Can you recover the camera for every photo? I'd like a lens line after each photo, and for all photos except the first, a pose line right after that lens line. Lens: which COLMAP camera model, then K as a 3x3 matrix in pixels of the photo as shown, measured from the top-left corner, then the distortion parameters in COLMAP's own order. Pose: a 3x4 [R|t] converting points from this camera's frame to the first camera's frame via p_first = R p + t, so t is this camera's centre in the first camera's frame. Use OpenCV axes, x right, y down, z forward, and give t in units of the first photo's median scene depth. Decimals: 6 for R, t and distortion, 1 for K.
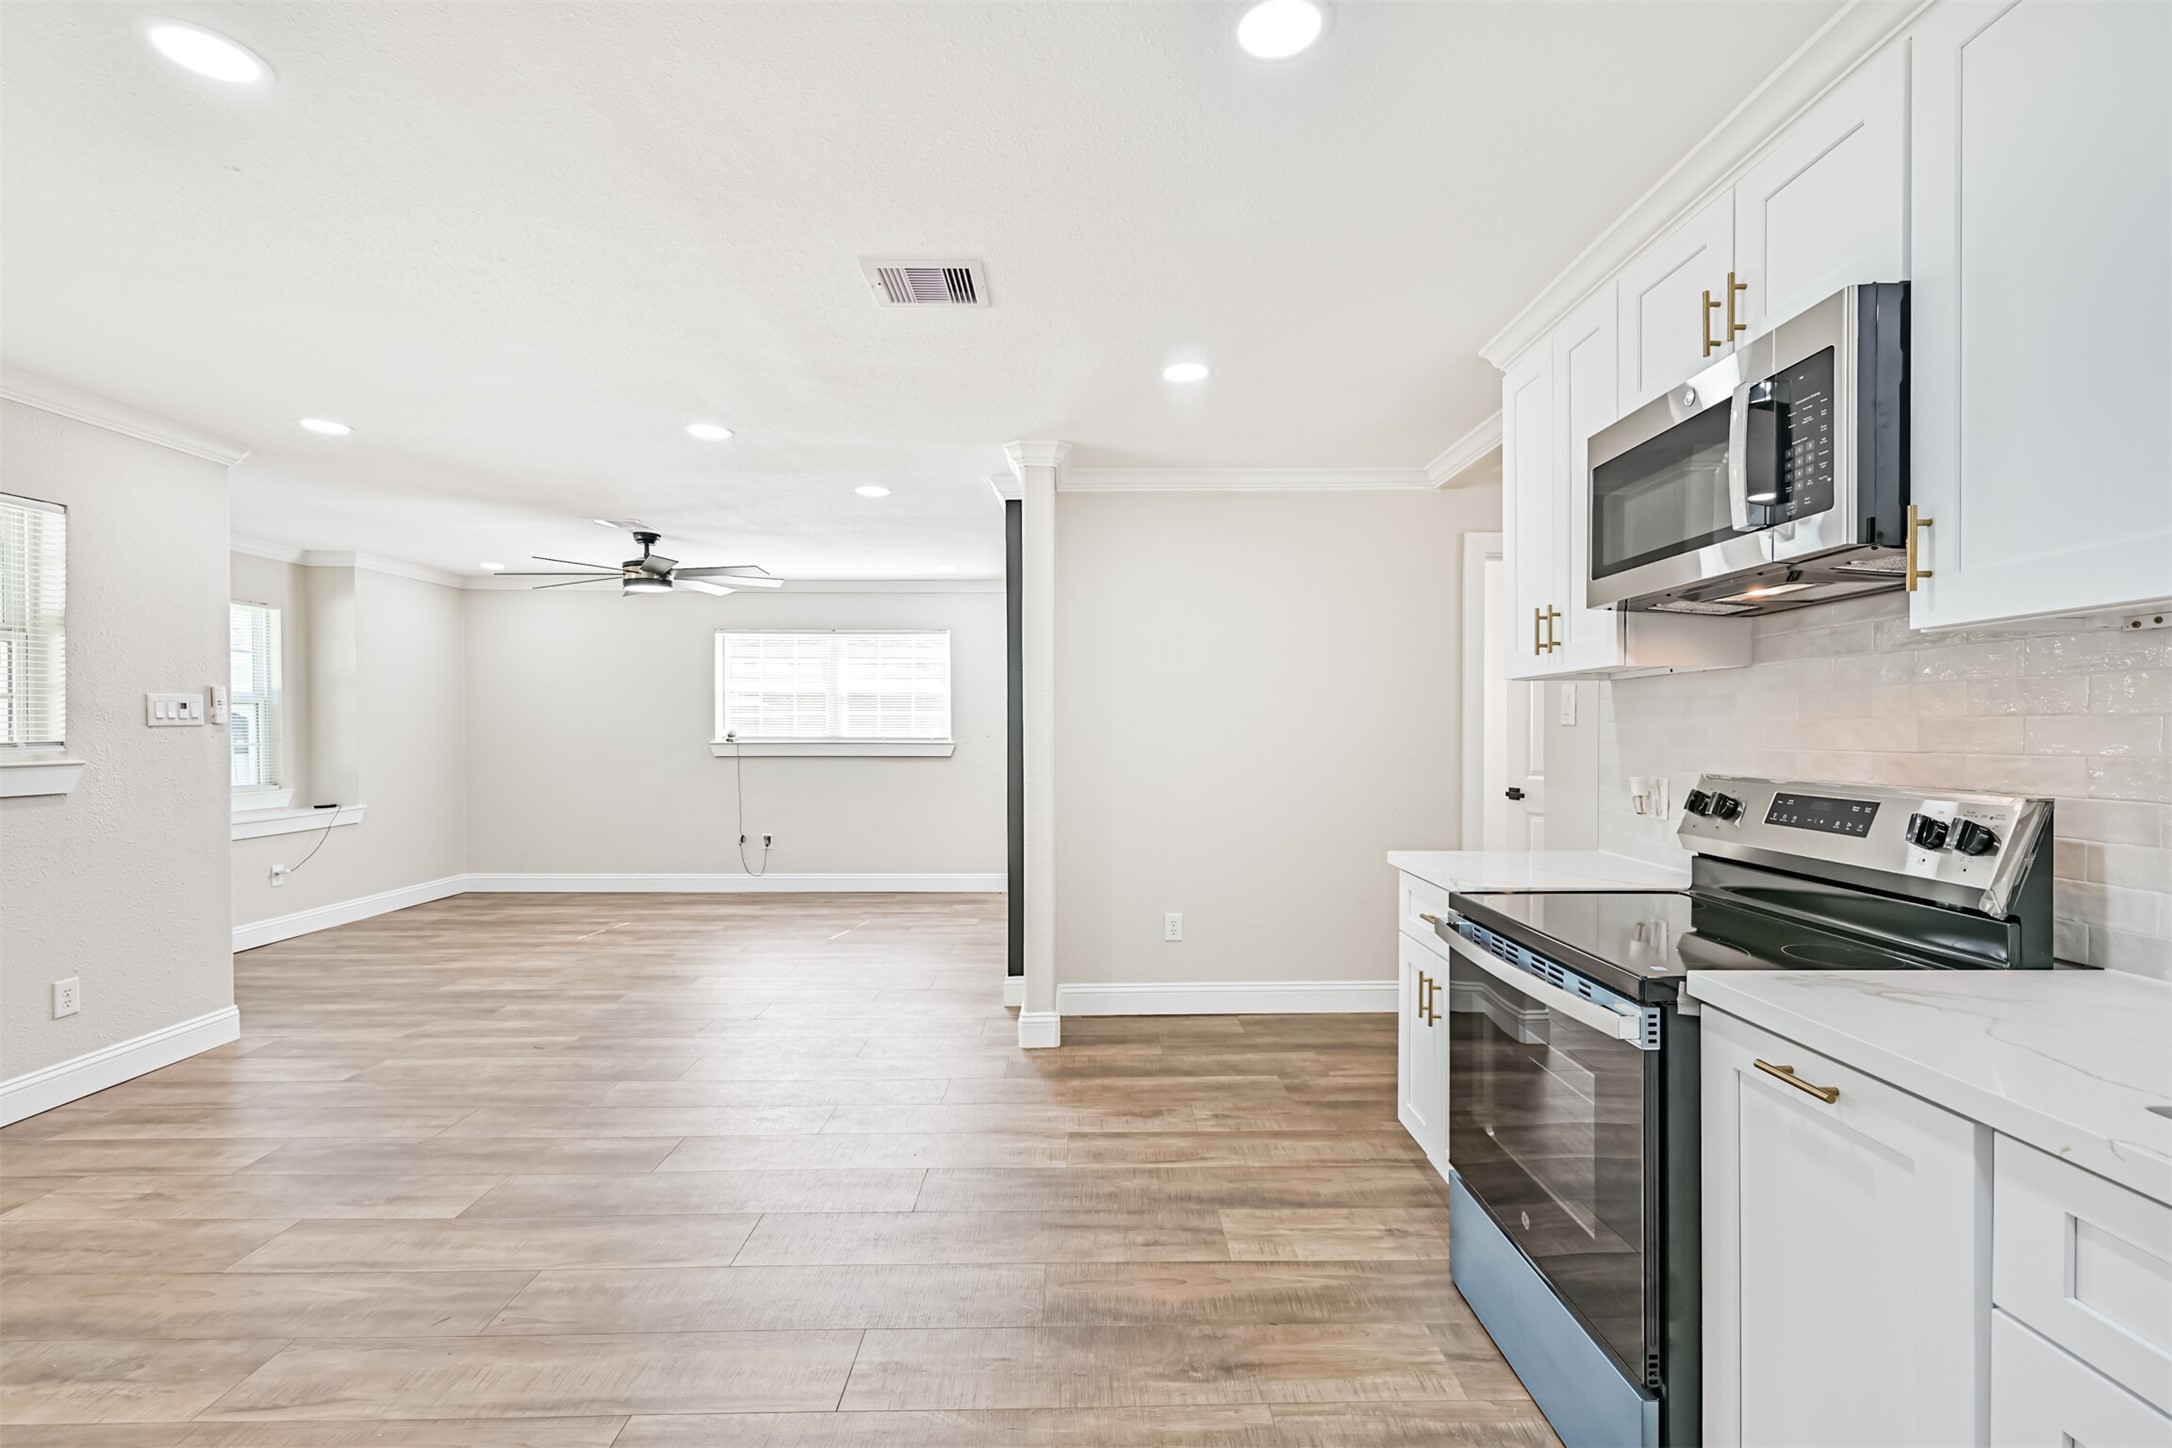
lens RADIAL K [[944.5, 0, 1097.4], [0, 944.5, 736.9], [0, 0, 1]] dist [0.004237, 0.000097]
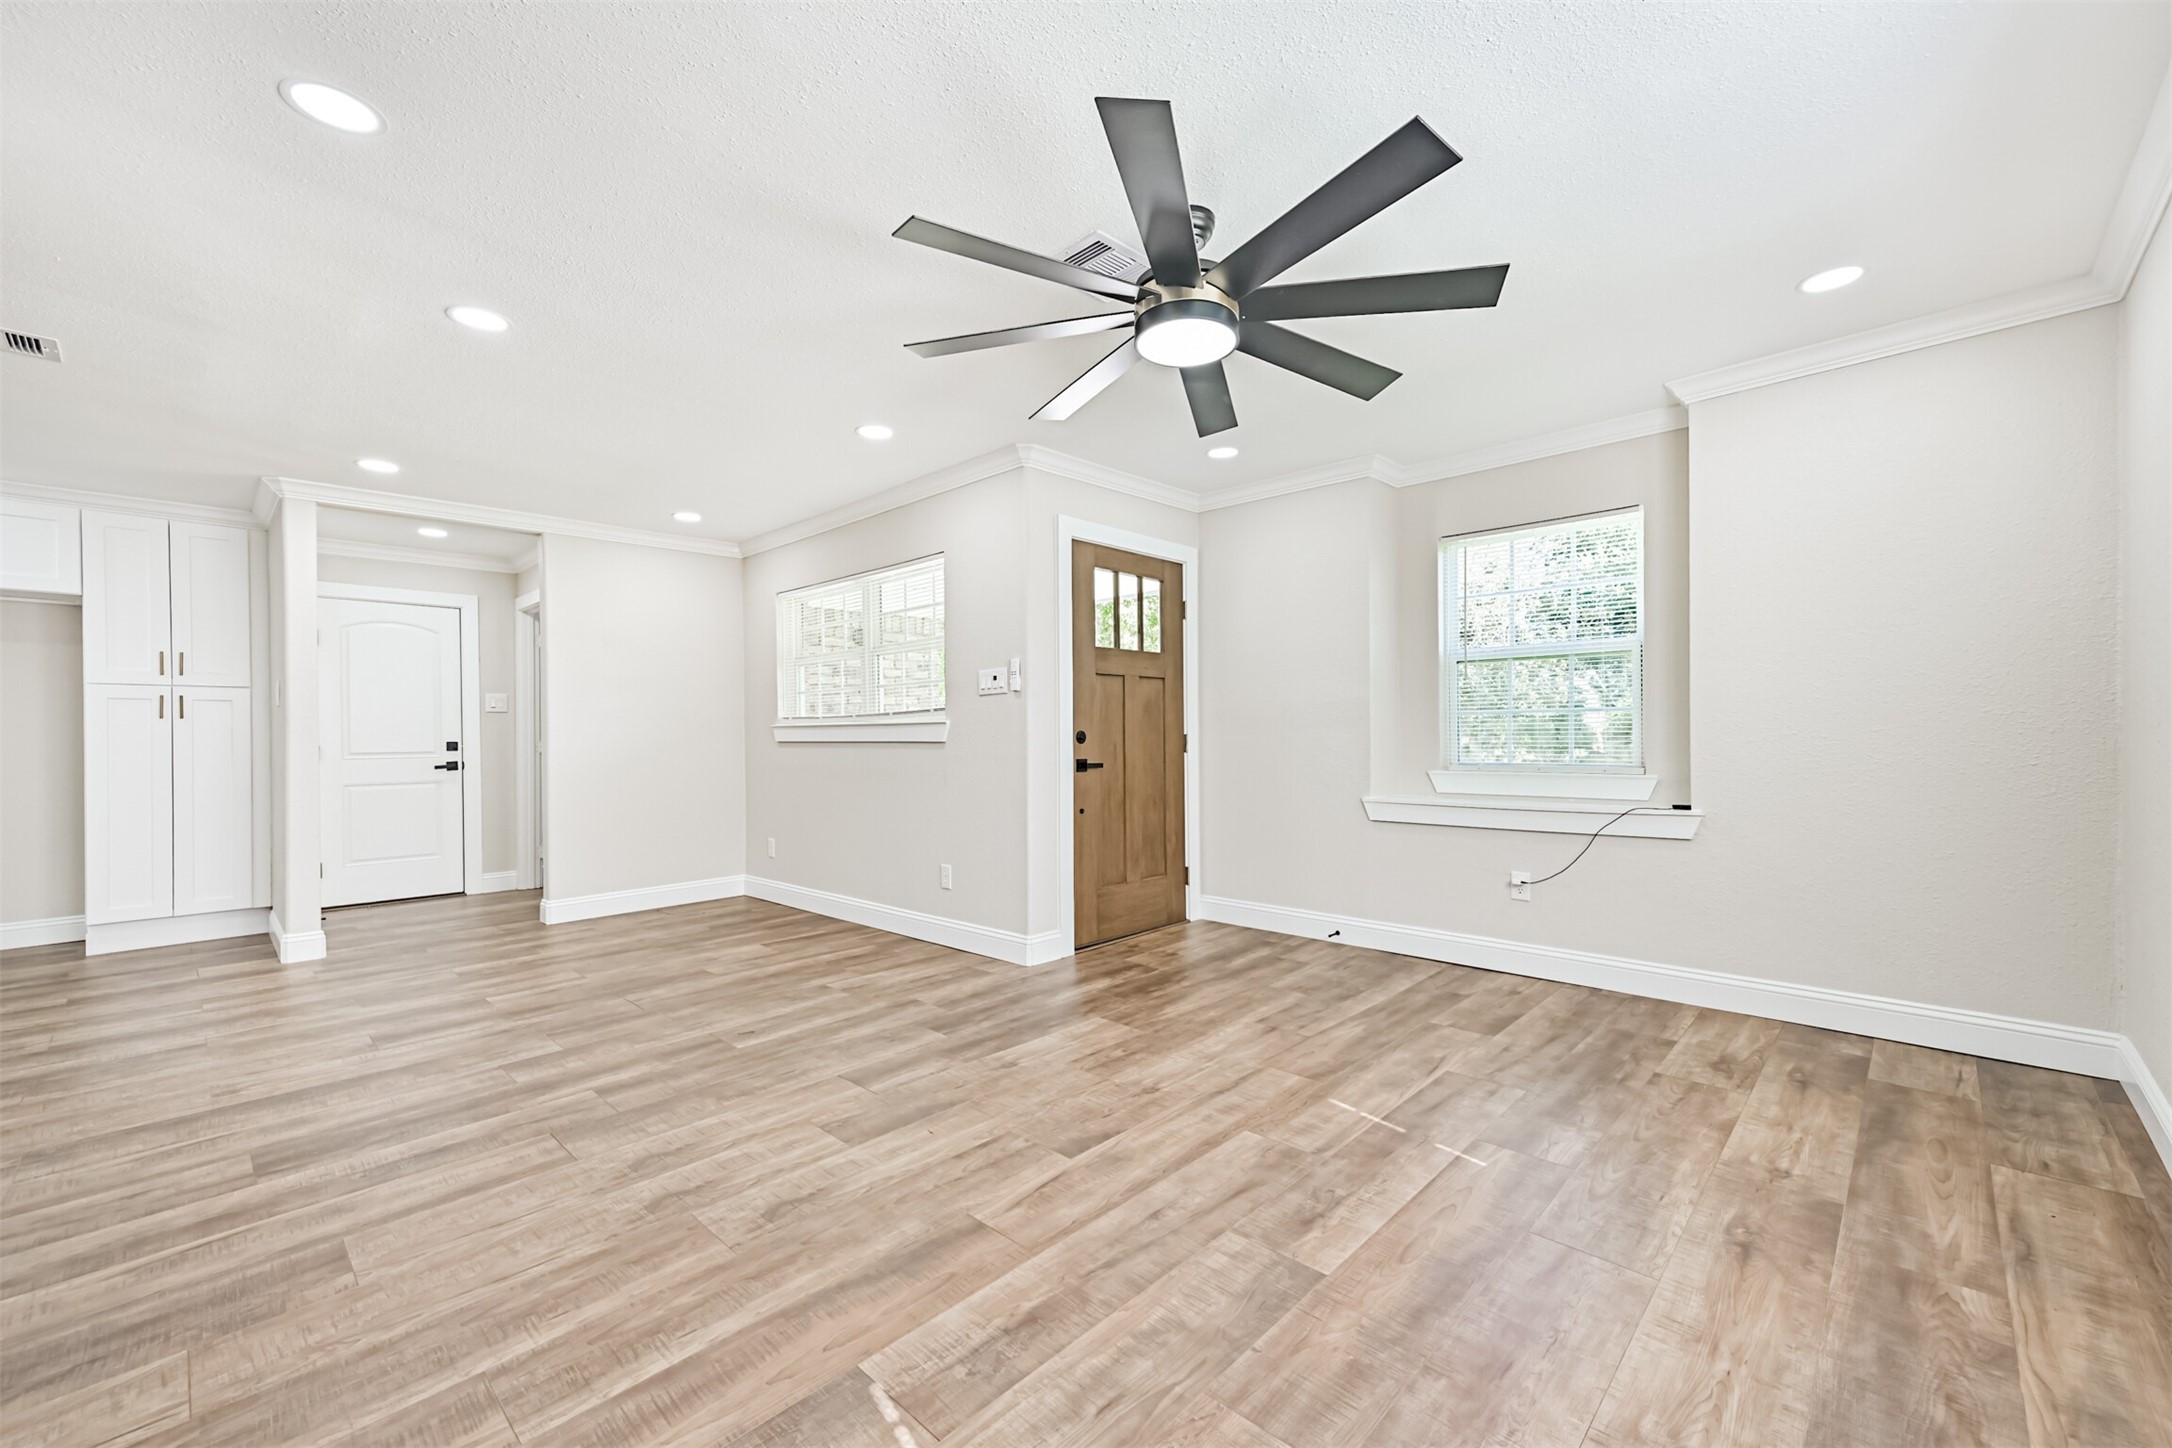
lens RADIAL K [[870.1, 0, 1100.3], [0, 870.1, 744.9], [0, 0, 1]] dist [0.014175, -0.000018]
pose [[-0.695483, 0.016377, -0.718356, -0.236766], [0.004277, 0.999817, 0.018653, 0.035628], [0.718530, 0.009900, -0.695425, 1.941793]]
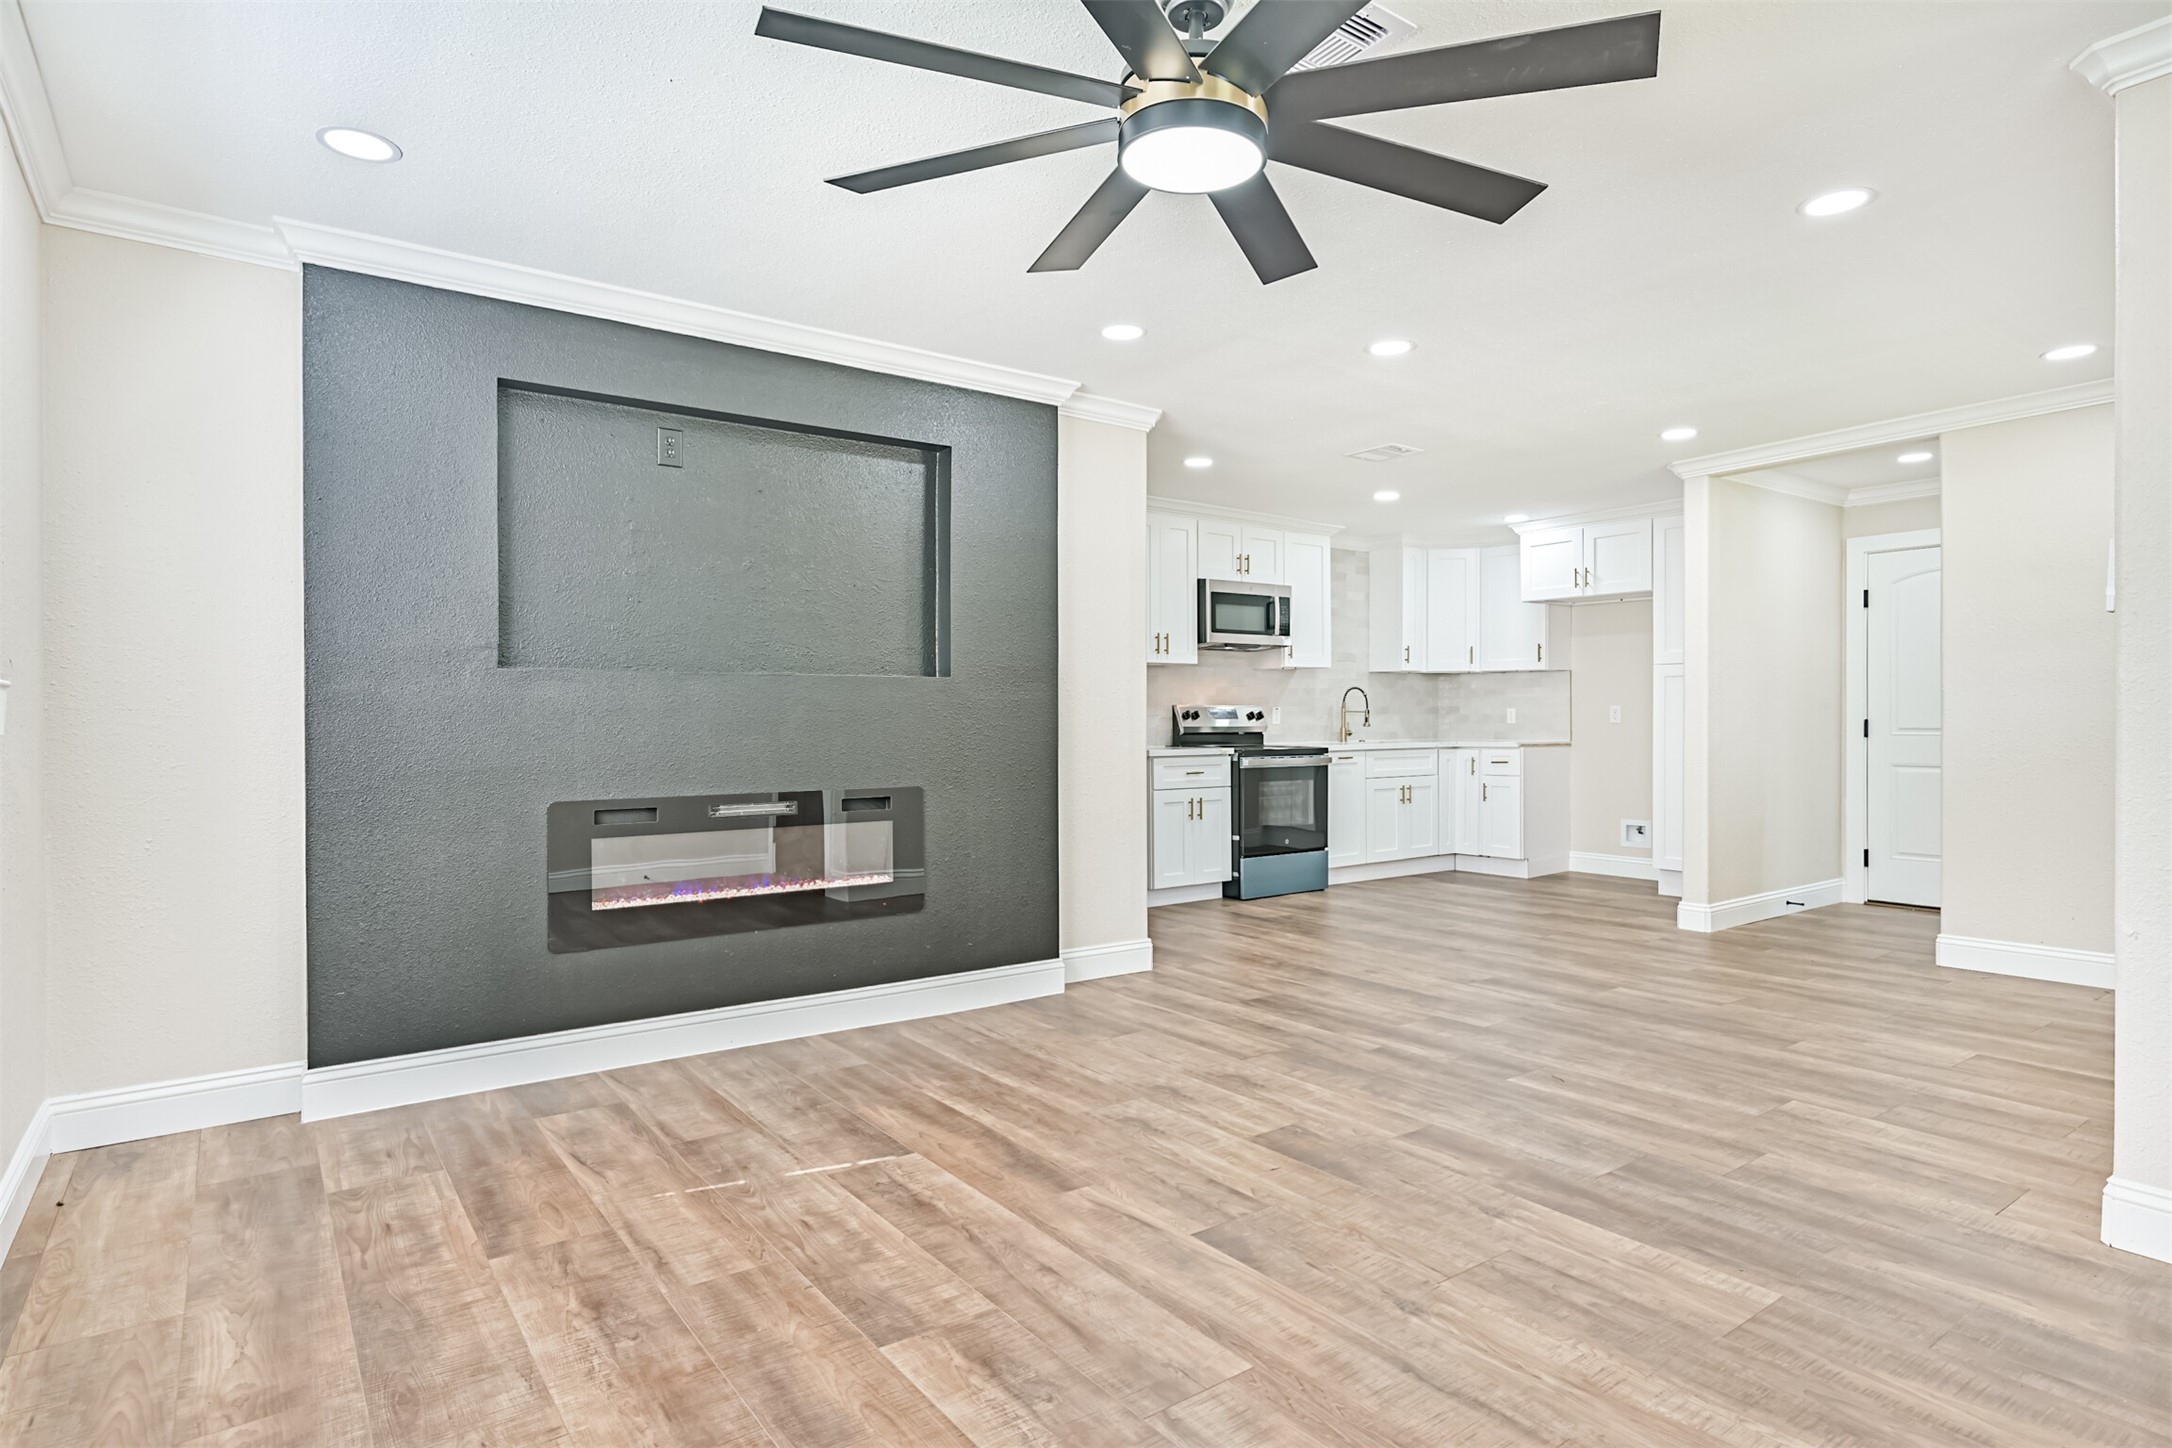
lens RADIAL K [[1153.5, 0, 1096.5], [0, 1153.5, 721.1], [0, 0, 1]] dist [0.000252, 0.000826]
pose [[-0.586715, 0.000957, 0.809793, -1.179158], [0.011440, 0.999909, 0.007106, 0.036577], [-0.809713, 0.013433, -0.586673, 1.932987]]
